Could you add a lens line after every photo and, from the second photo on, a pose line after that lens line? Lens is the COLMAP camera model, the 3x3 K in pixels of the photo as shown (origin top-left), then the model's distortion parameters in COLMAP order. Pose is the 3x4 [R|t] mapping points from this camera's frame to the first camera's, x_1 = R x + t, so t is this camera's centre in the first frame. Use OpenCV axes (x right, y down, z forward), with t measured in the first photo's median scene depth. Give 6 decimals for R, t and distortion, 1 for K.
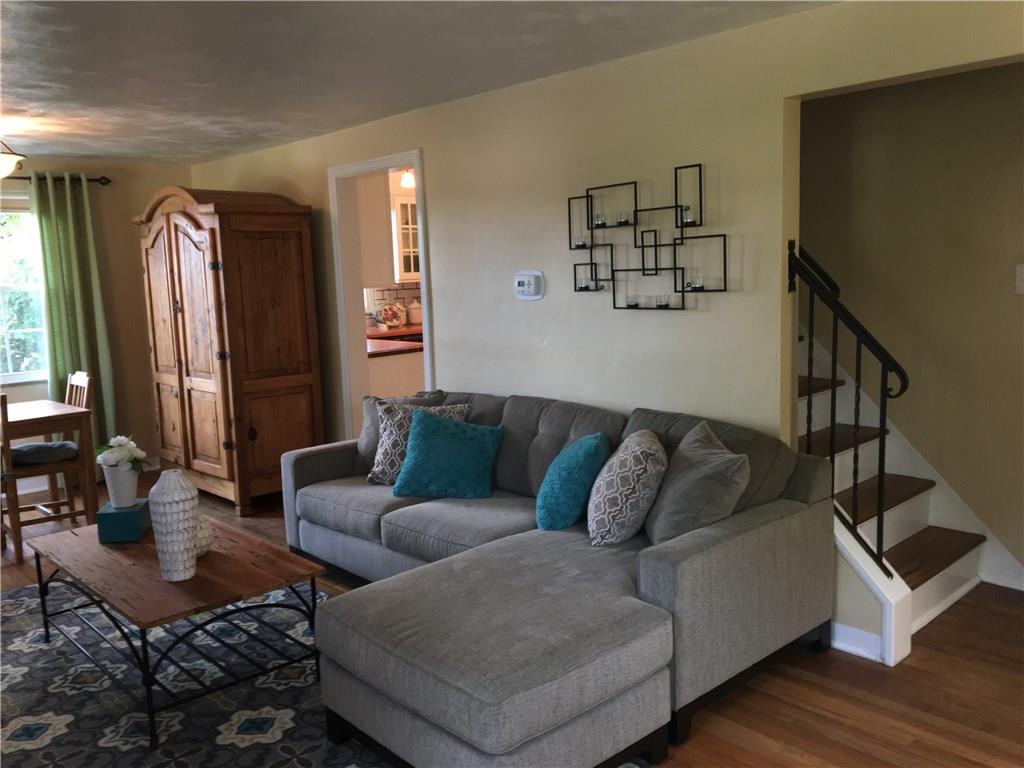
lens RADIAL K [[861.9, 0, 507.1], [0, 861.9, 385.6], [0, 0, 1]] dist [0.099073, -0.165764]
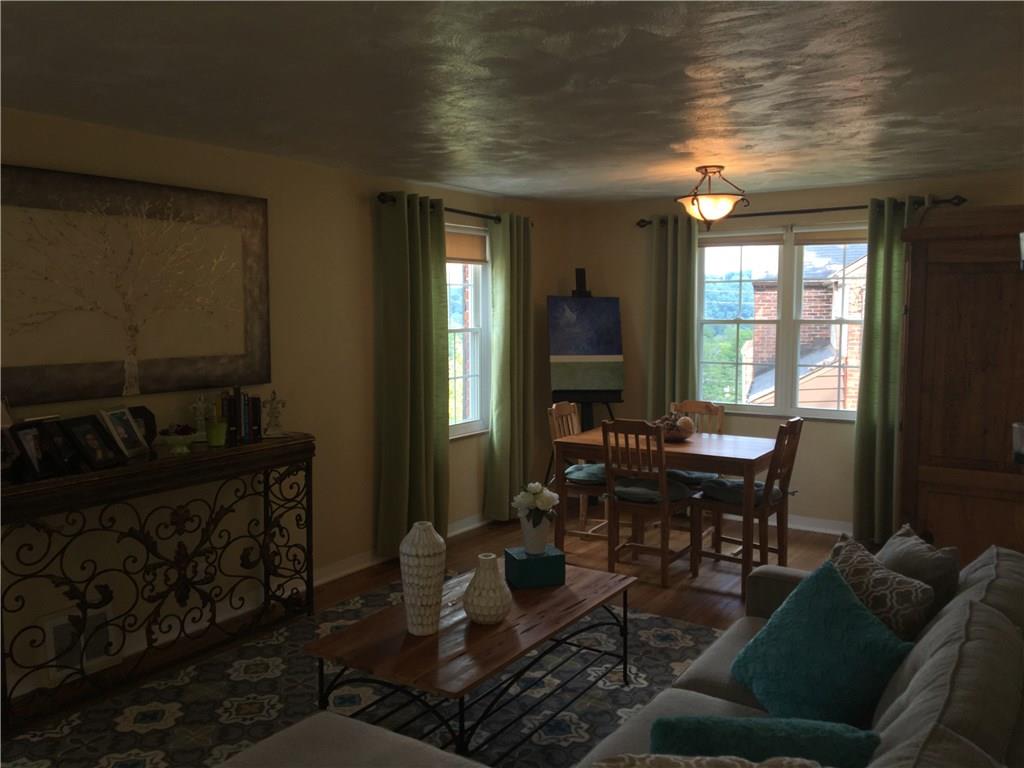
lens RADIAL K [[861.9, 0, 507.1], [0, 861.9, 385.6], [0, 0, 1]] dist [0.099073, -0.165764]
pose [[0.213700, 0.125515, -0.968803, 0.404238], [-0.137931, 0.985654, 0.097273, -0.115504], [0.967113, 0.112841, 0.227946, 0.582353]]
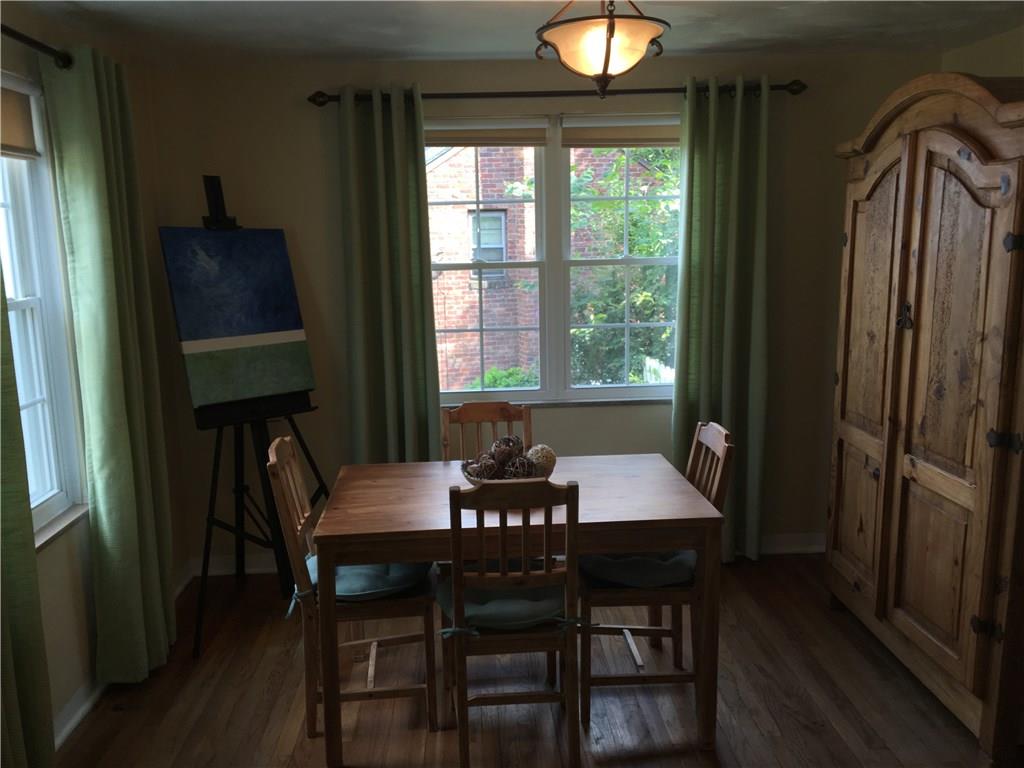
lens RADIAL K [[873.6, 0, 497.9], [0, 873.6, 383.5], [0, 0, 1]] dist [0.102701, -0.154092]
pose [[0.752675, 0.133121, -0.644794, -0.274509], [-0.095624, 0.991065, 0.092989, -0.097036], [0.651411, -0.008333, 0.758679, 0.565886]]
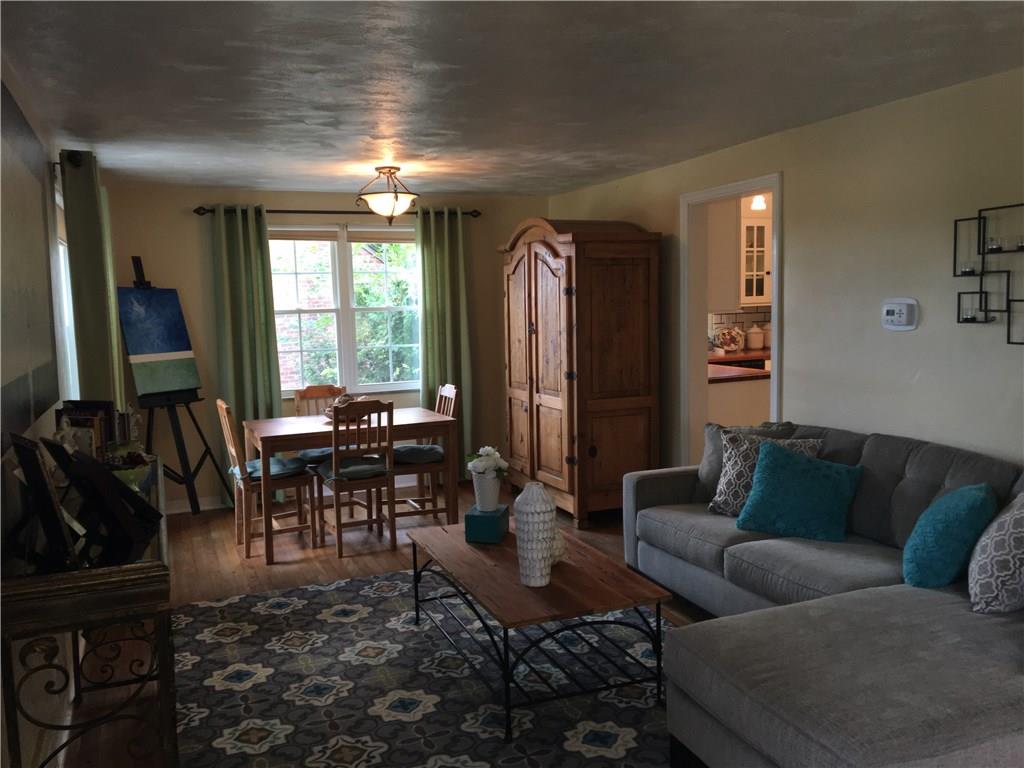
lens RADIAL K [[861.9, 0, 507.1], [0, 861.9, 385.6], [0, 0, 1]] dist [0.099073, -0.165764]
pose [[0.932605, 0.047812, -0.357717, -0.026436], [-0.055979, 0.998354, -0.012506, -0.005594], [0.356530, 0.031688, 0.933746, -0.011039]]
